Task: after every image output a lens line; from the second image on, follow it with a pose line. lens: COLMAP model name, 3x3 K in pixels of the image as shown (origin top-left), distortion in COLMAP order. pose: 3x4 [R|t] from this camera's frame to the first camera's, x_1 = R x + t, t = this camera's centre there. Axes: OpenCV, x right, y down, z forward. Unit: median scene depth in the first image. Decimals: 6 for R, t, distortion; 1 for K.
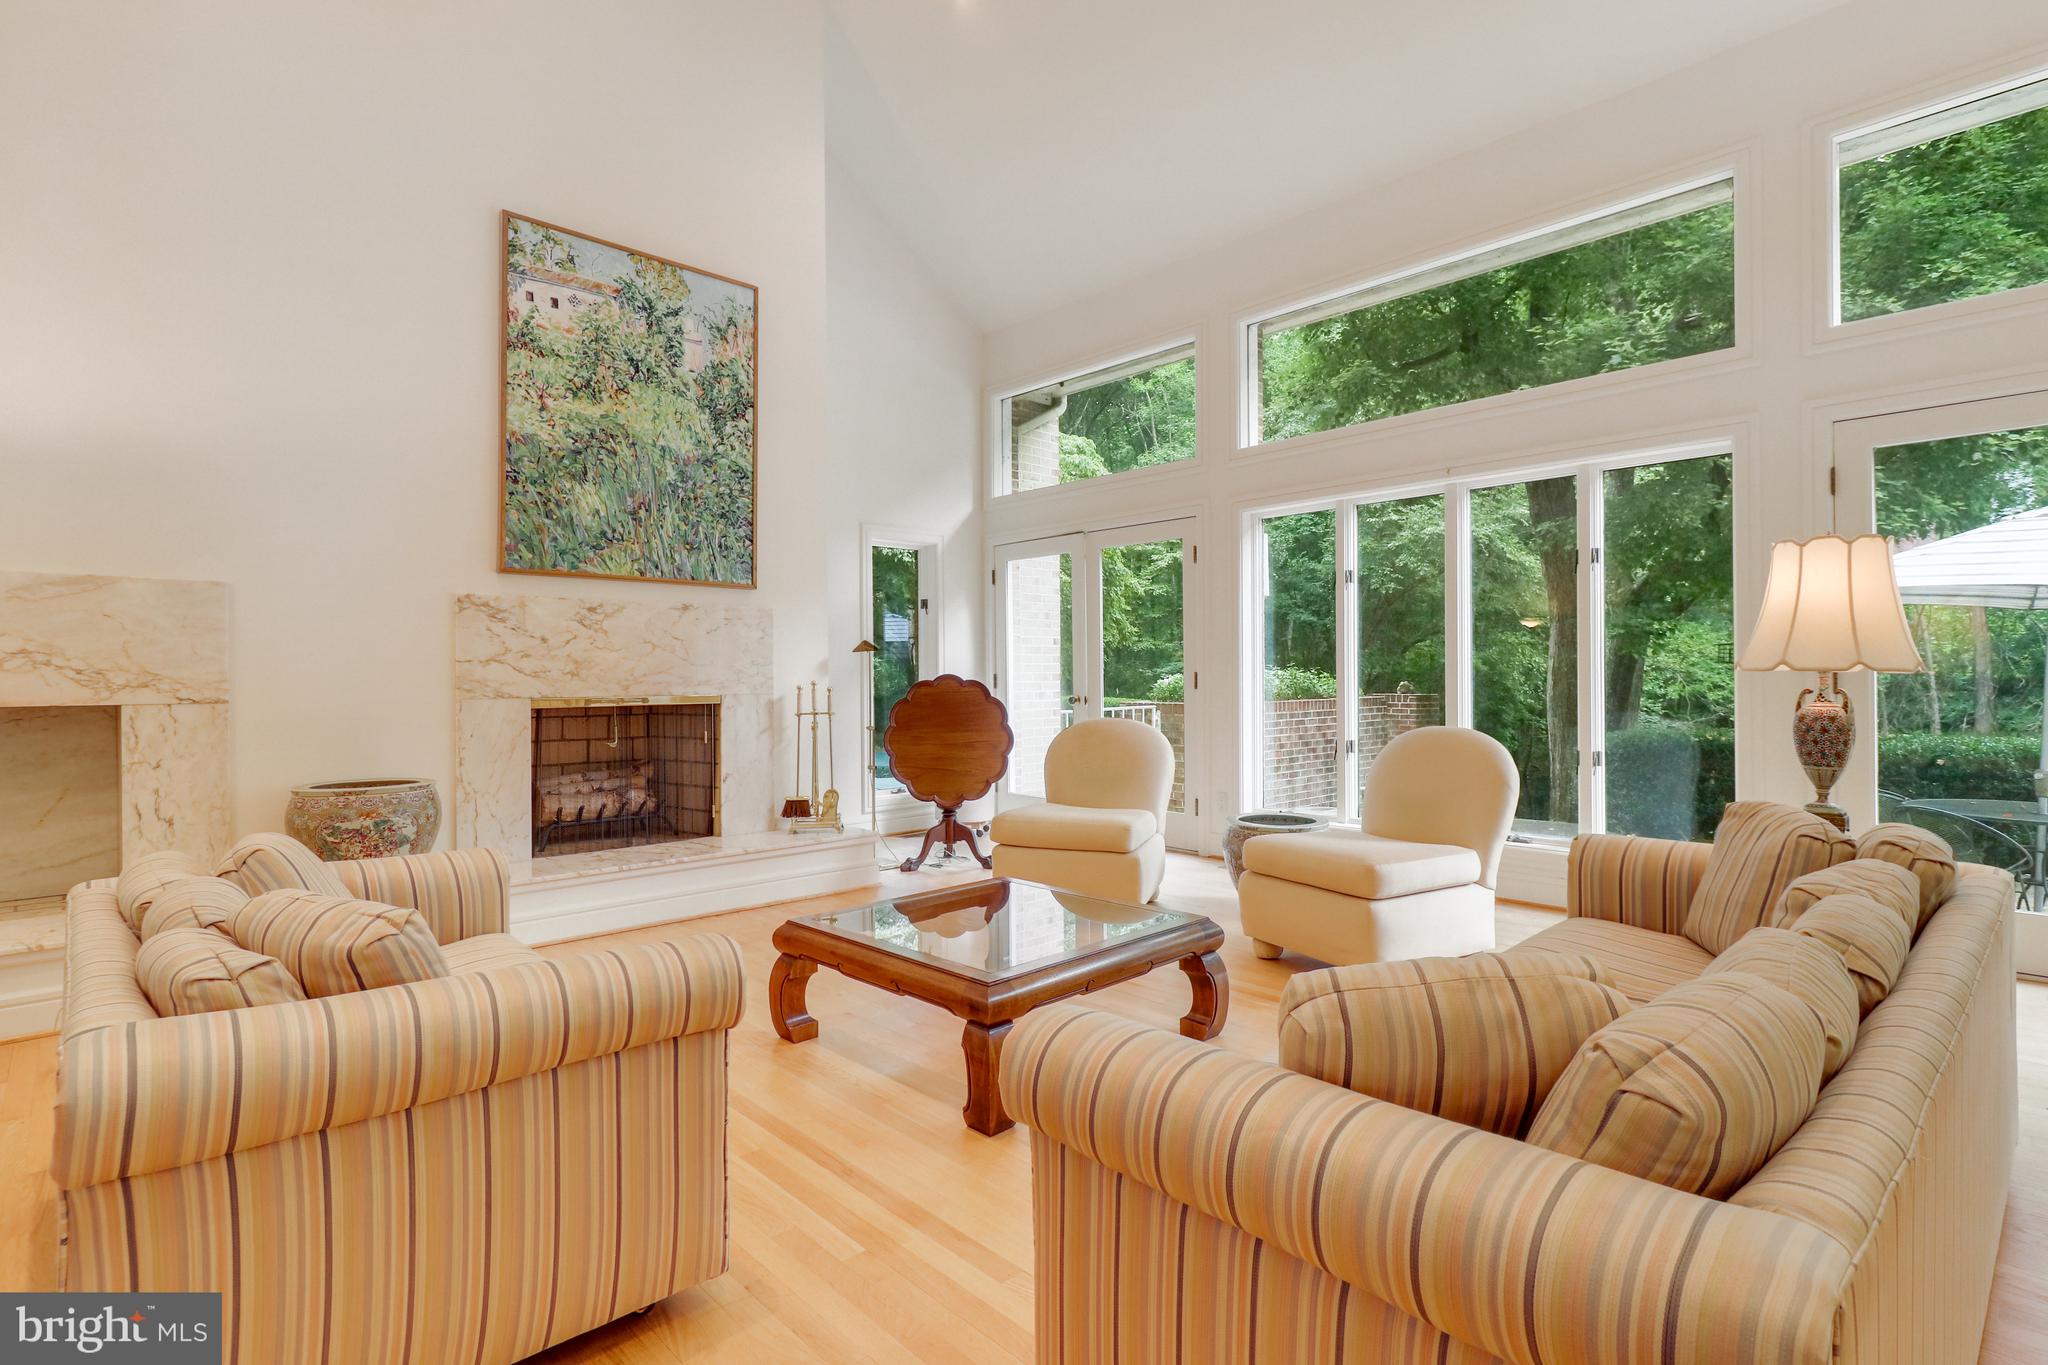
lens RADIAL K [[989.1, 0, 1044.5], [0, 989.1, 674.4], [0, 0, 1]] dist [-0.000052, -0.000106]
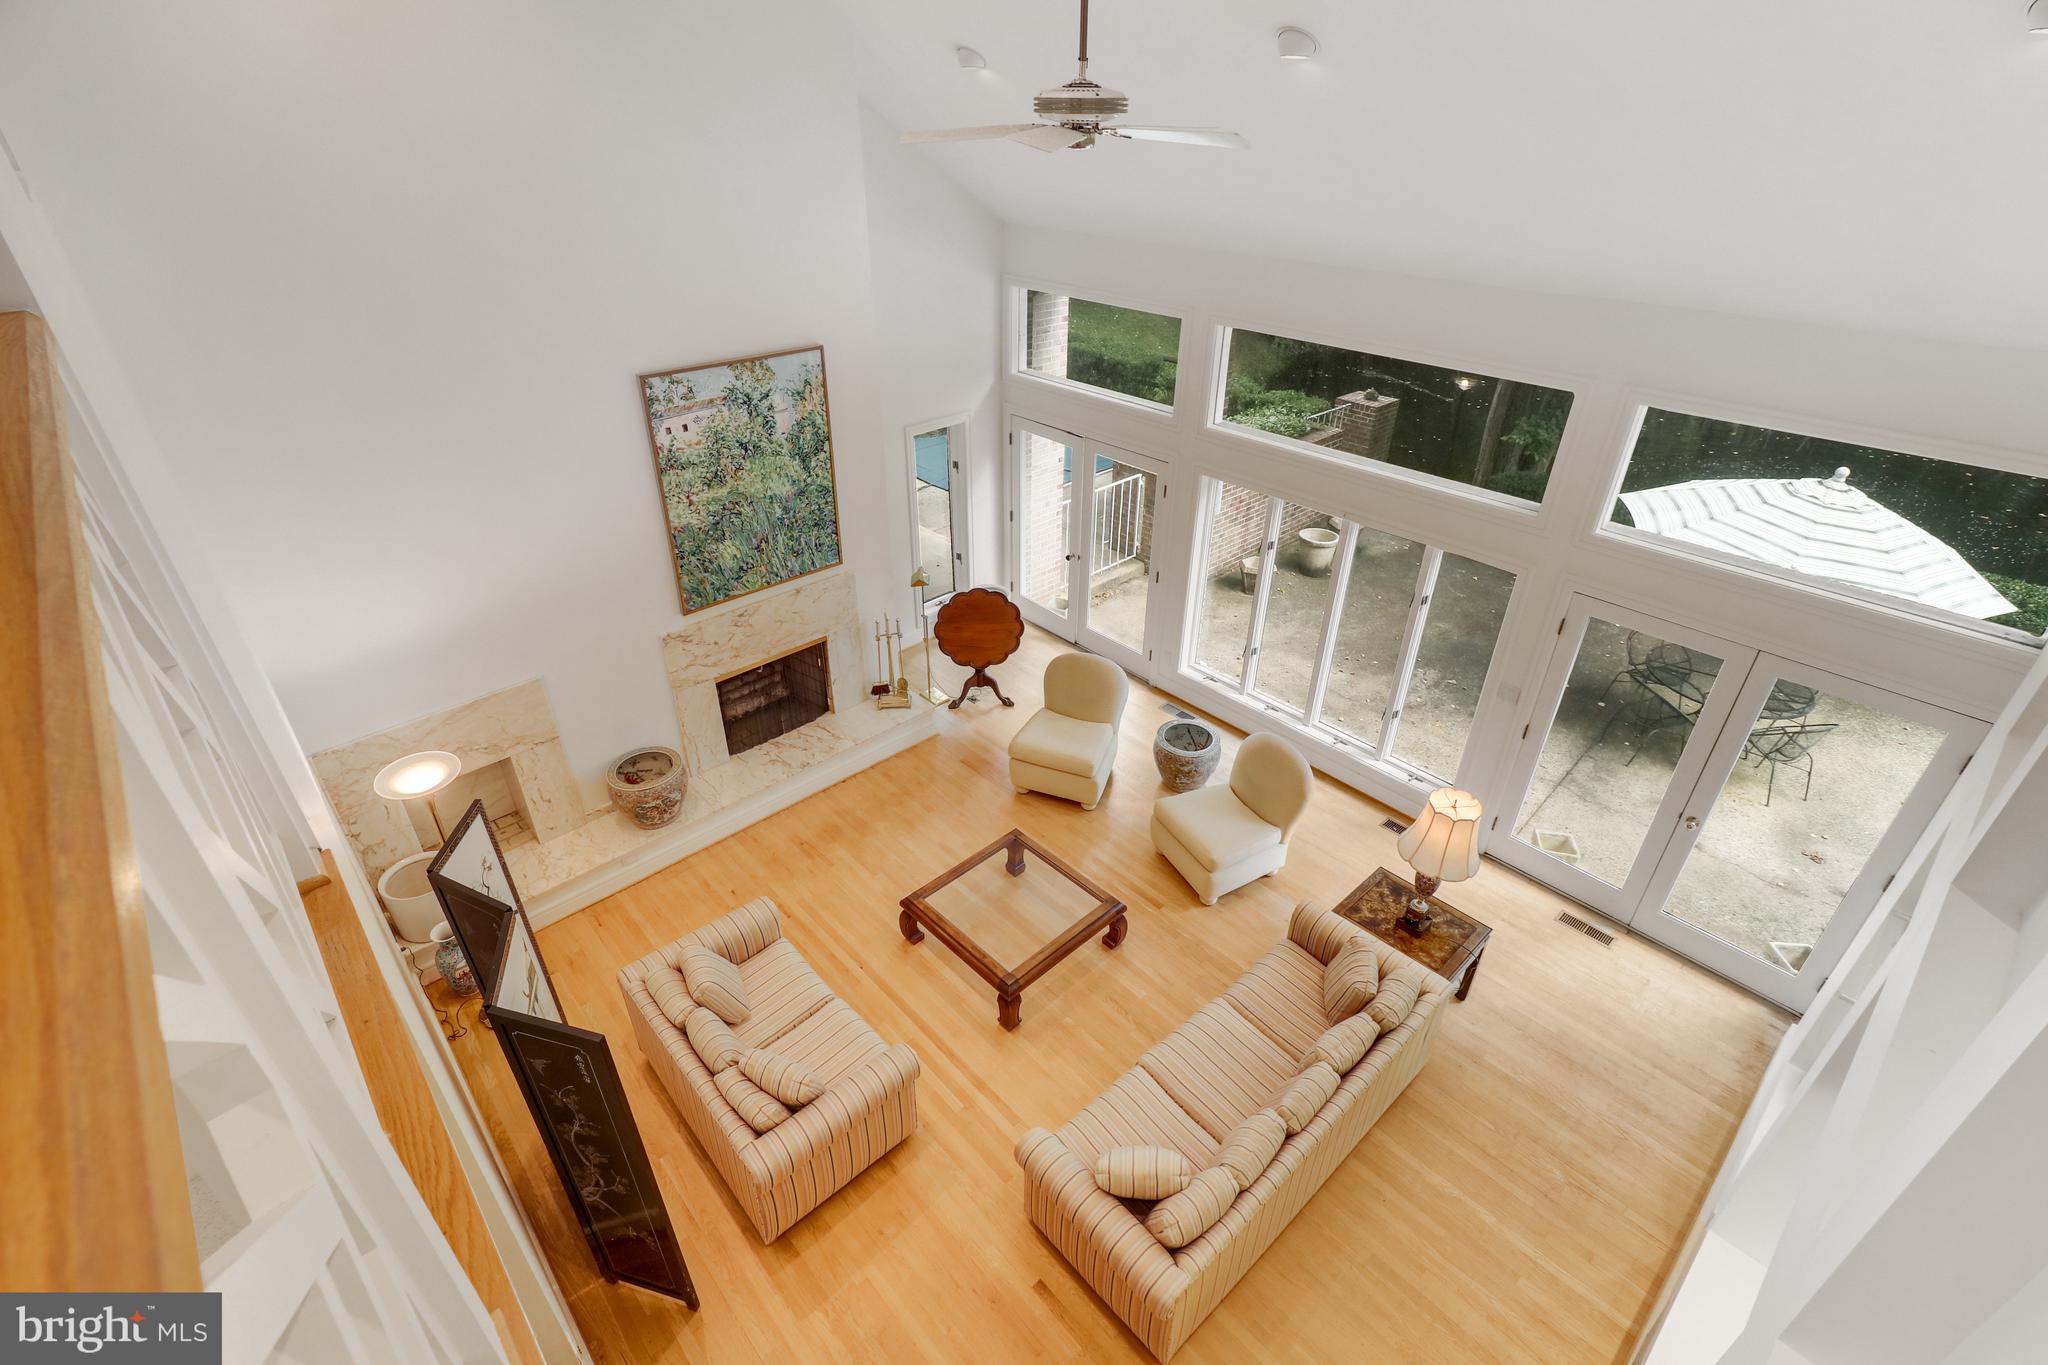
lens RADIAL K [[921.5, 0, 1049.8], [0, 921.5, 675.2], [0, 0, 1]] dist [0.000010, 0.000027]
pose [[0.999529, 0.030550, 0.003056, 0.004465], [-0.027722, 0.855229, 0.517508, -0.687403], [0.013196, -0.517349, 0.855673, -0.215668]]
